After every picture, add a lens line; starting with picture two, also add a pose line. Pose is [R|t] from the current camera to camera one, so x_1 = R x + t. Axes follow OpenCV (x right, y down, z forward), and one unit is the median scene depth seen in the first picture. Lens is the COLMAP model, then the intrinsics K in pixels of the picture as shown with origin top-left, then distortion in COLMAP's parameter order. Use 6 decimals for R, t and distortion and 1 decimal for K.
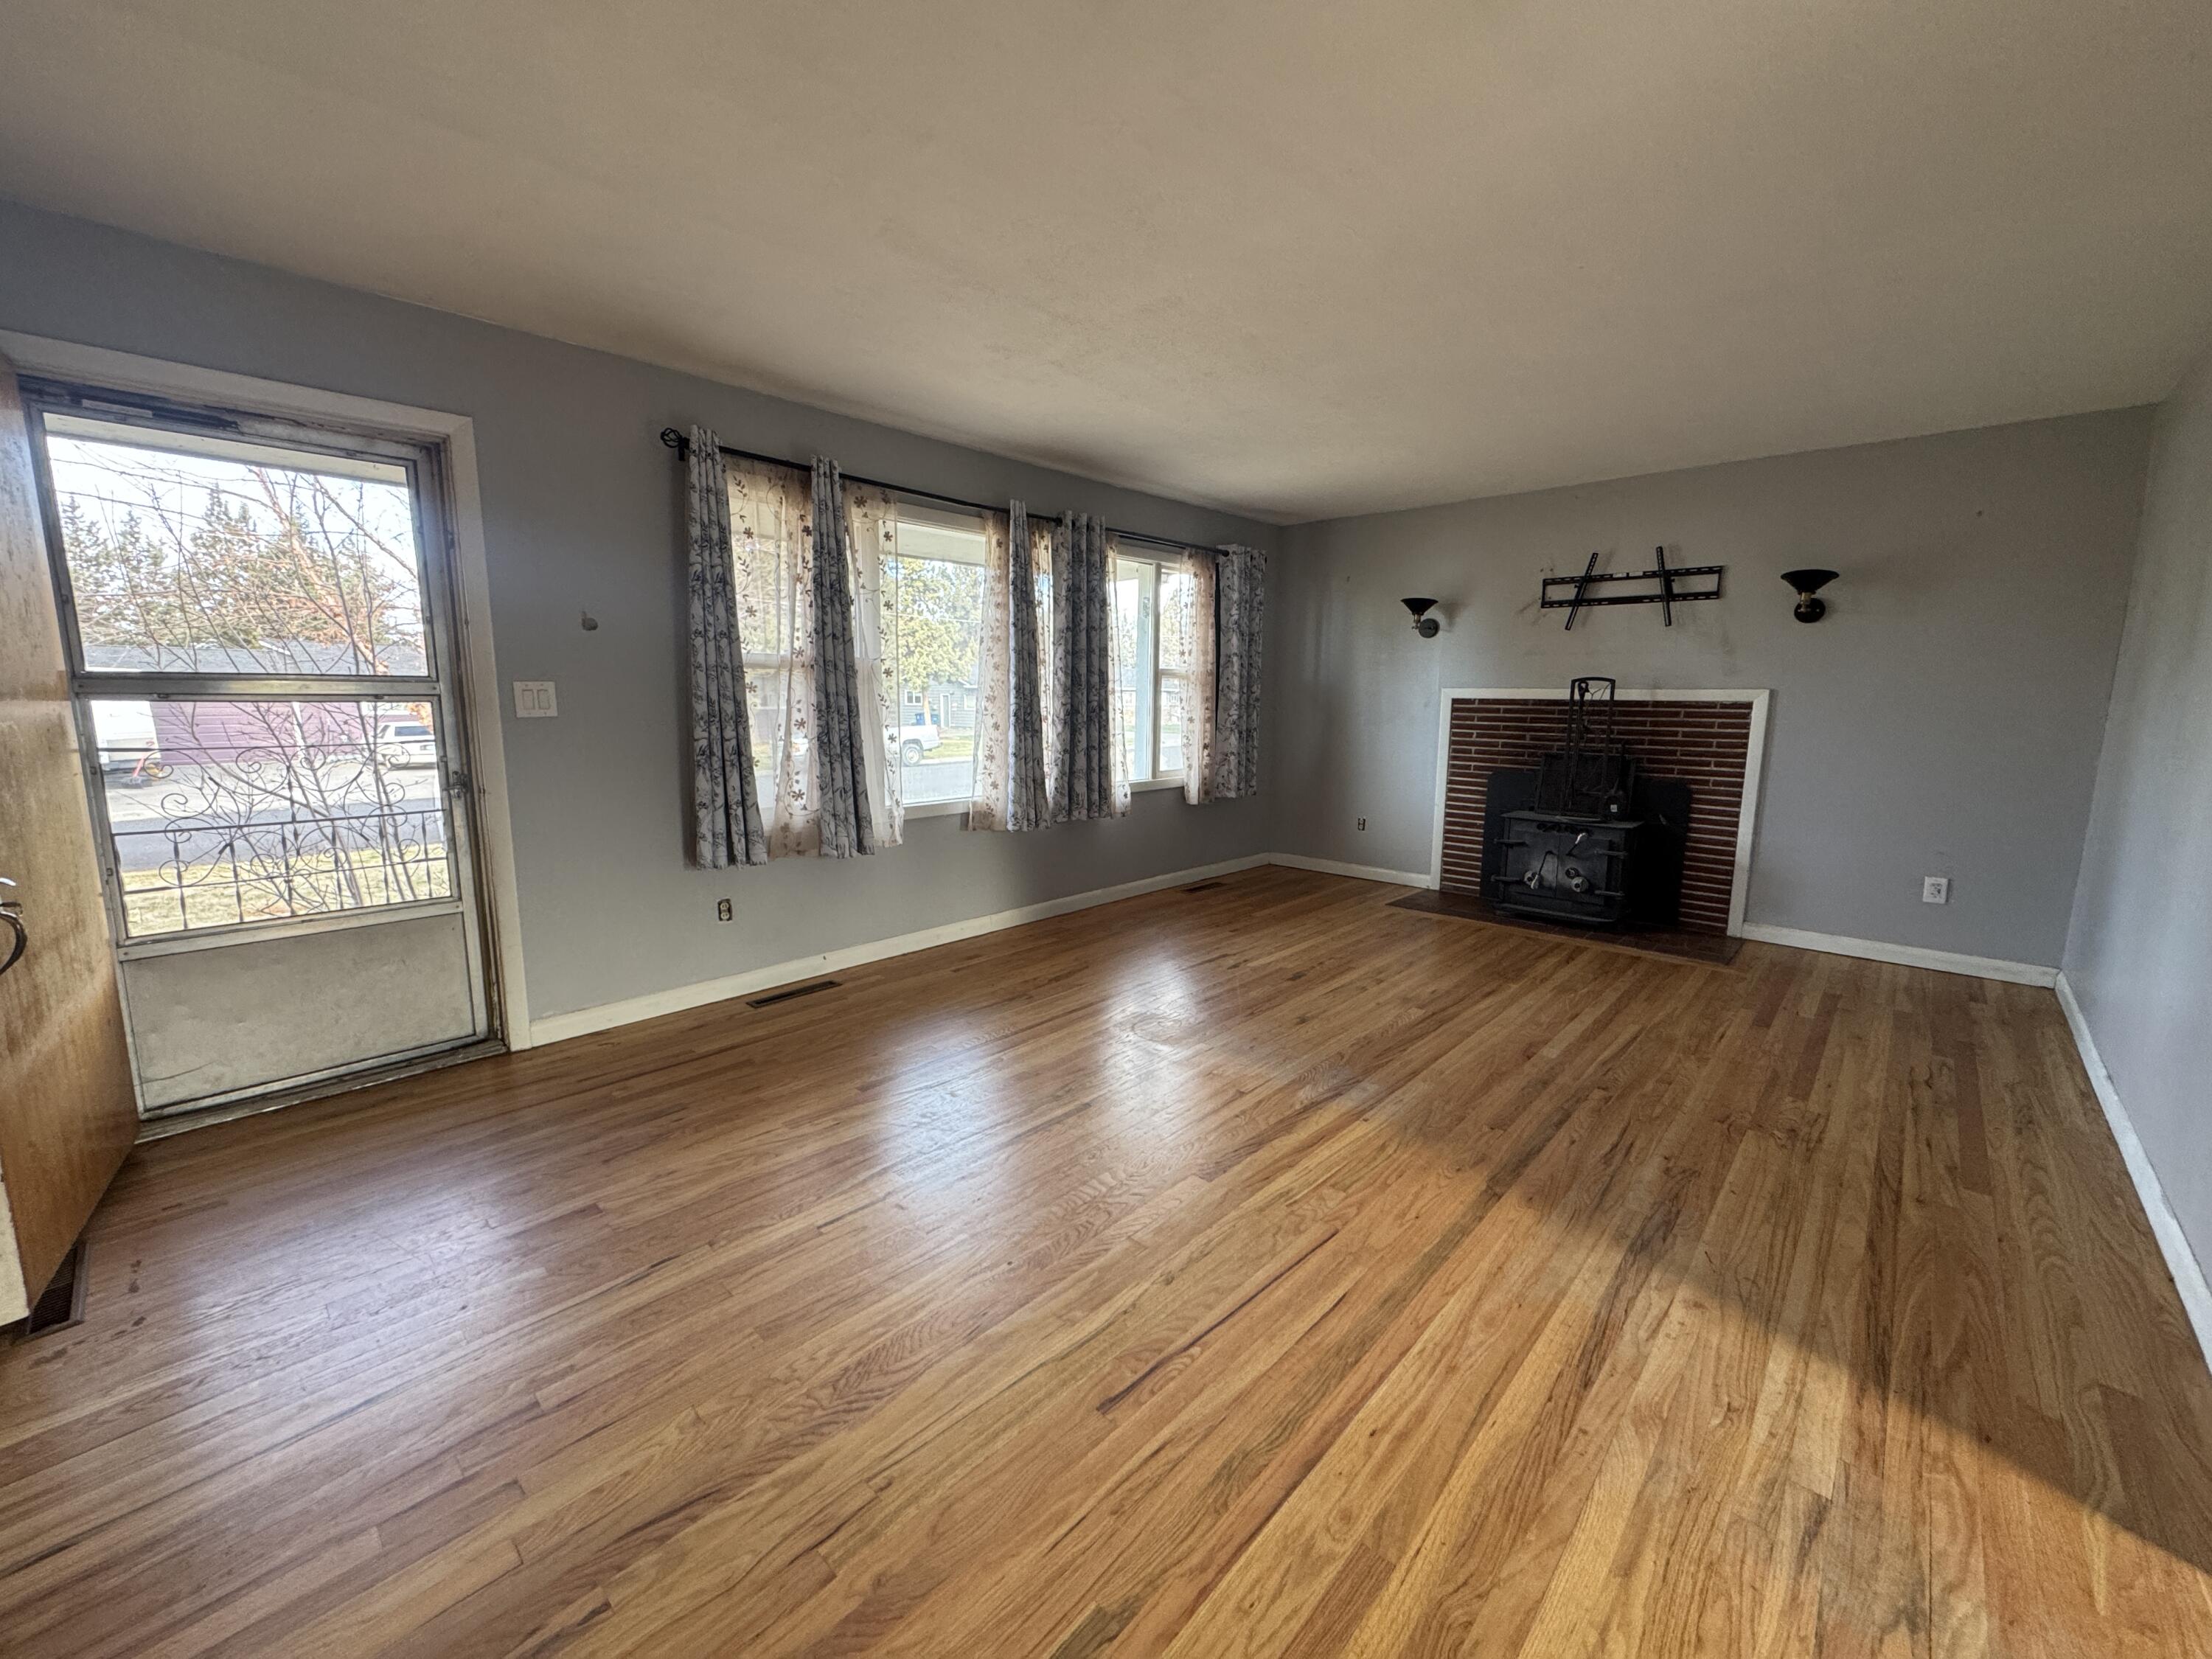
lens RADIAL K [[879.7, 0, 1108.6], [0, 879.7, 823.5], [0, 0, 1]] dist [-0.003024, 0.000501]
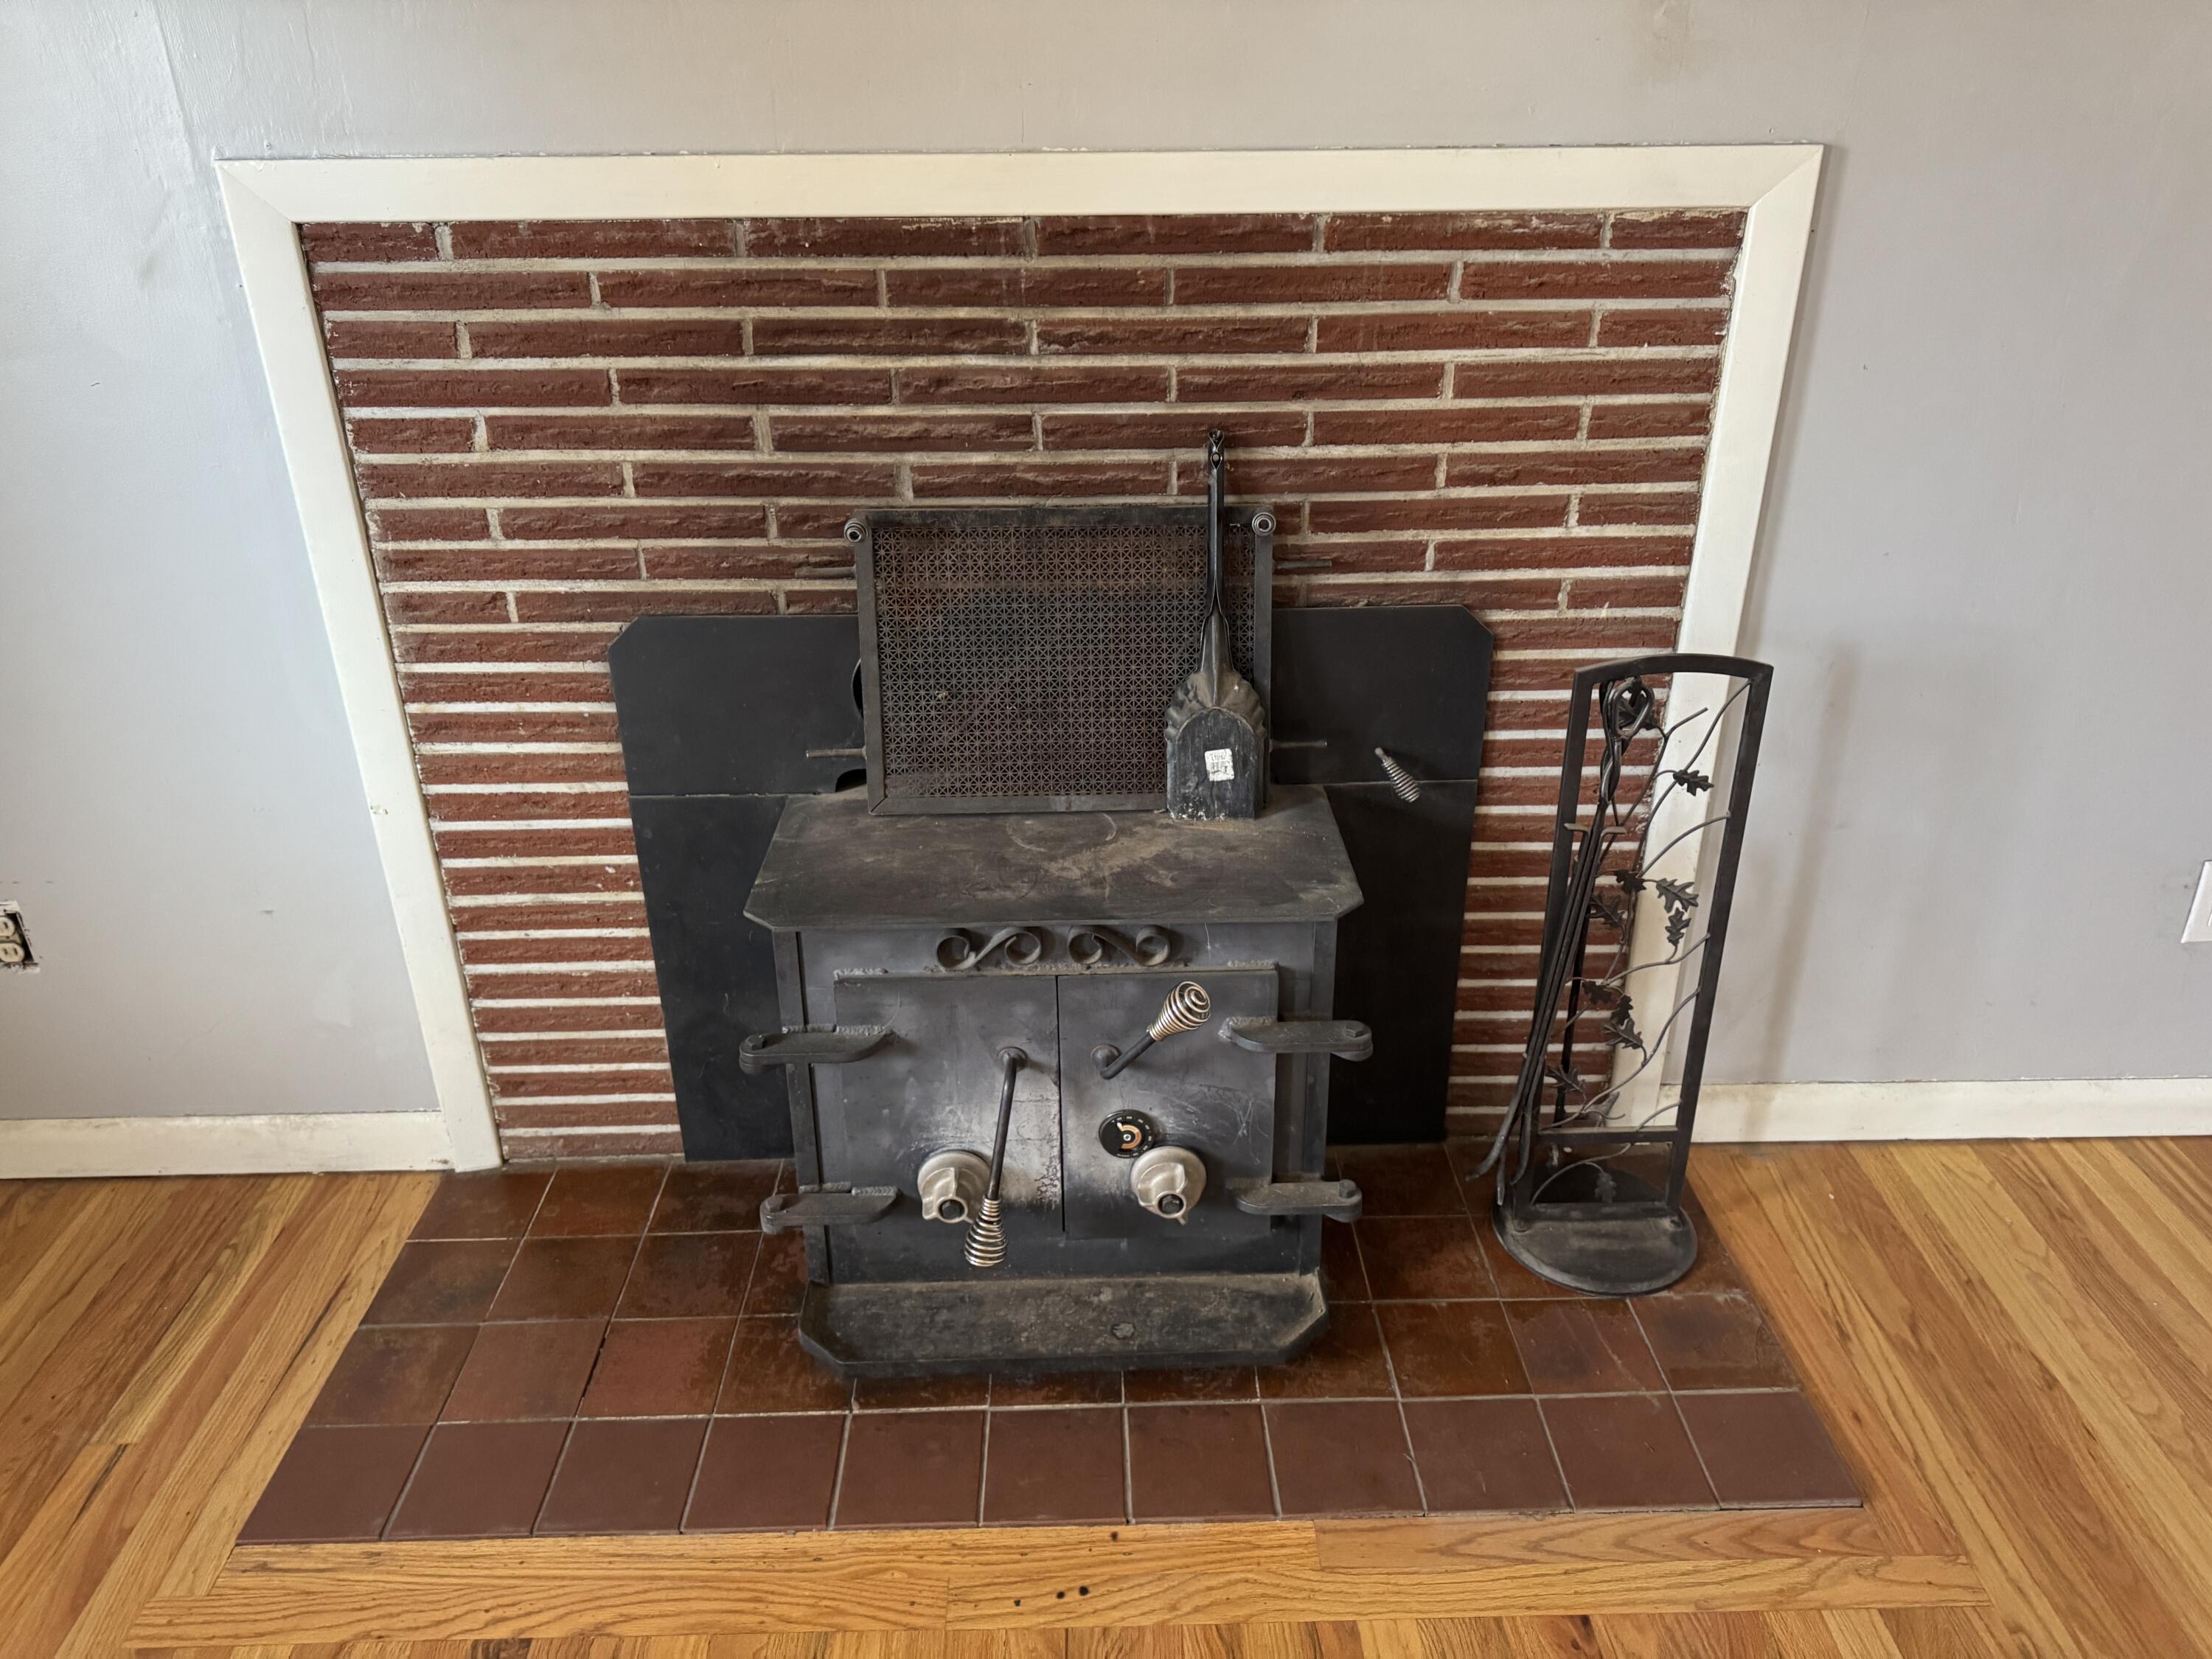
lens RADIAL K [[1548.6, 0, 1106.0], [0, 1548.6, 829.5], [0, 0, 1]] dist [0.035567, -0.001277]
pose [[0.713389, -0.310763, 0.628094, 0.311815], [0.118984, 0.936995, 0.328455, -0.127744], [-0.690593, -0.159583, 0.705418, 0.745213]]
